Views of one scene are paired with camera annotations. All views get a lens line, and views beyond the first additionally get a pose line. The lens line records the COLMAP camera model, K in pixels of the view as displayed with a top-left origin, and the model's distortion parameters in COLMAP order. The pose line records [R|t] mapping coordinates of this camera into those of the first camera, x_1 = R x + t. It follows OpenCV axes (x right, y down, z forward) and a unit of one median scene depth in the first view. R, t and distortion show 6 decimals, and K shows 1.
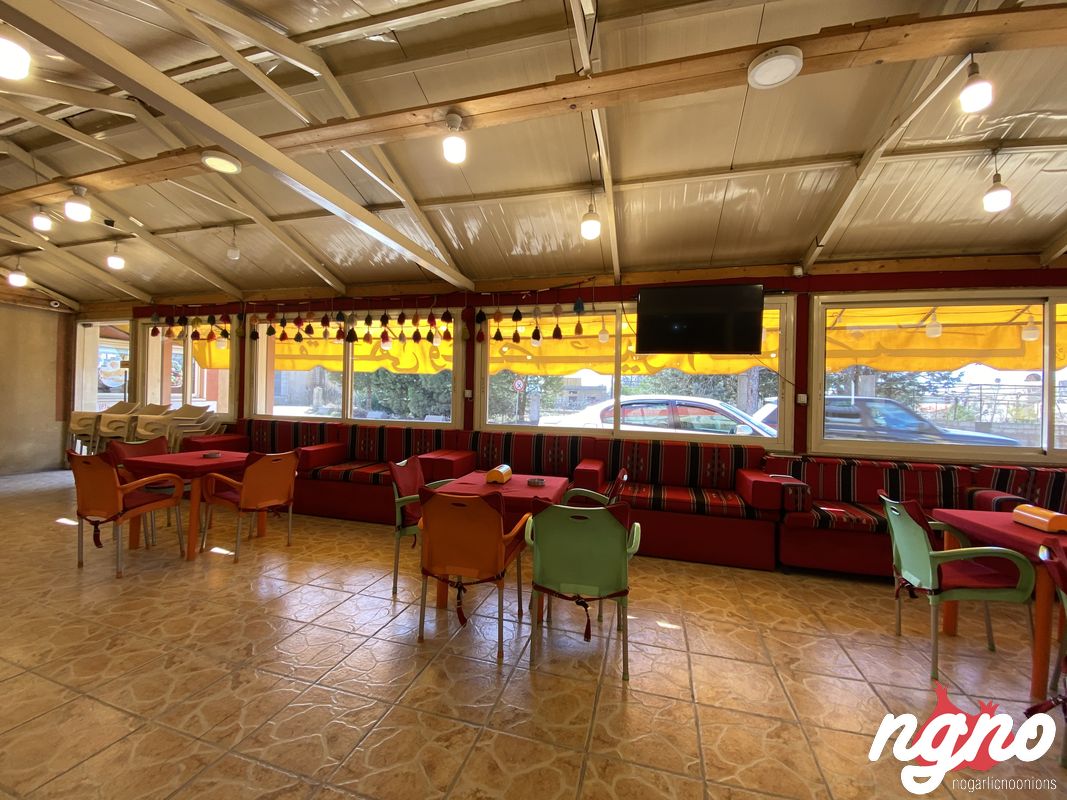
lens RADIAL K [[427.0, 0, 533.5], [0, 427.0, 400.0], [0, 0, 1]] dist [0.016210, -0.011063]
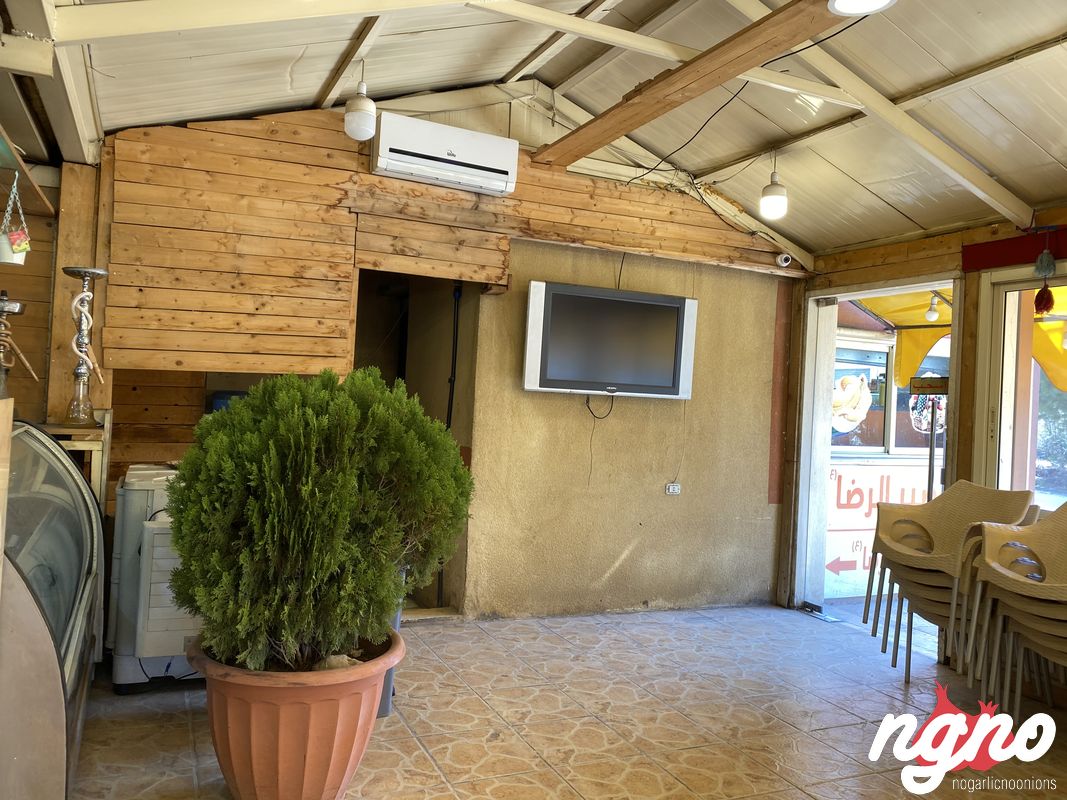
lens RADIAL K [[815.1, 0, 533.5], [0, 815.1, 400.0], [0, 0, 1]] dist [0.057284, -0.082981]
pose [[0.662645, 0.017089, -0.748738, -0.590413], [-0.060450, 0.997698, -0.030729, -0.021551], [0.746490, 0.065624, 0.662153, 0.184583]]
